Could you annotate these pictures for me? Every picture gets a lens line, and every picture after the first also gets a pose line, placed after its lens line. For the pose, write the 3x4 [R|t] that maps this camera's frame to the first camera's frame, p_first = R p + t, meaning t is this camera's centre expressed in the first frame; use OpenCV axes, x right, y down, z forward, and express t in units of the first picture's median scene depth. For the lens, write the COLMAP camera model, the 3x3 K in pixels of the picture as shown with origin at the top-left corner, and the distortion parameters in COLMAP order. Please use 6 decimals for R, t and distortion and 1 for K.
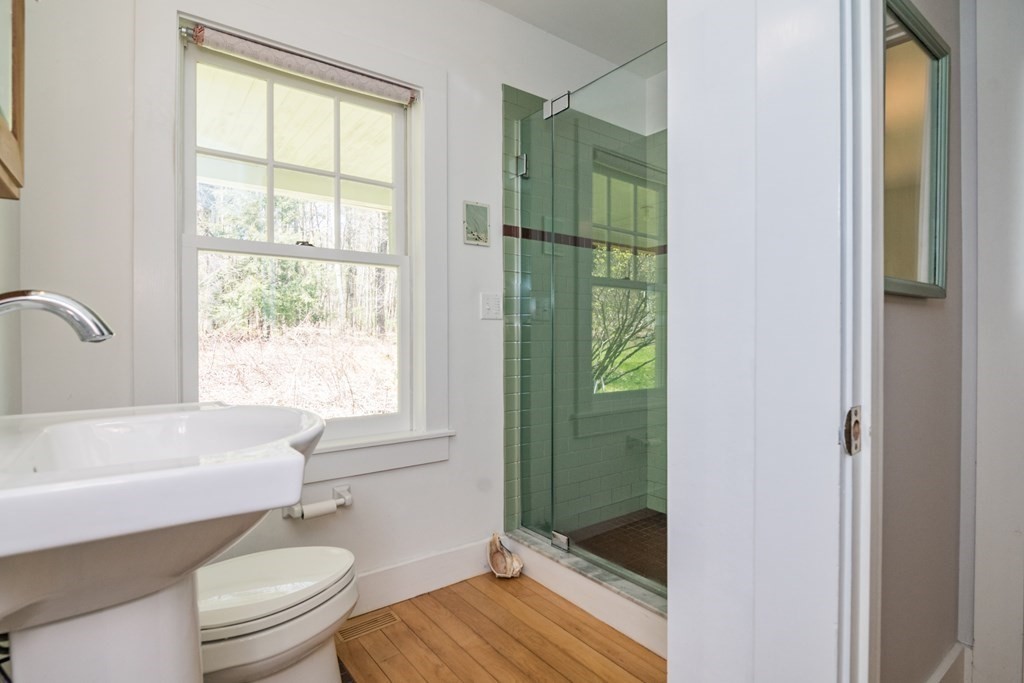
lens RADIAL K [[509.9, 0, 515.2], [0, 509.9, 351.7], [0, 0, 1]] dist [-0.002326, -0.000673]
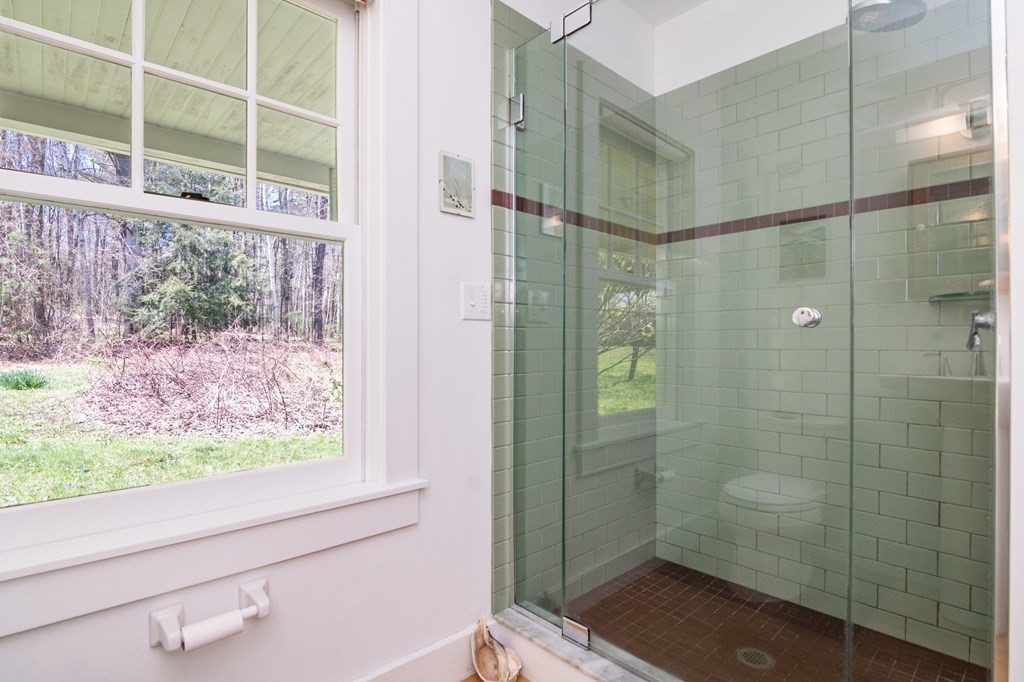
lens RADIAL K [[501.4, 0, 493.5], [0, 501.4, 351.4], [0, 0, 1]] dist [-0.012540, -0.000839]
pose [[0.996868, 0.000833, 0.079074, -0.073715], [0.000106, 0.999930, -0.011873, -0.010457], [-0.079078, 0.011844, 0.996798, 0.280902]]
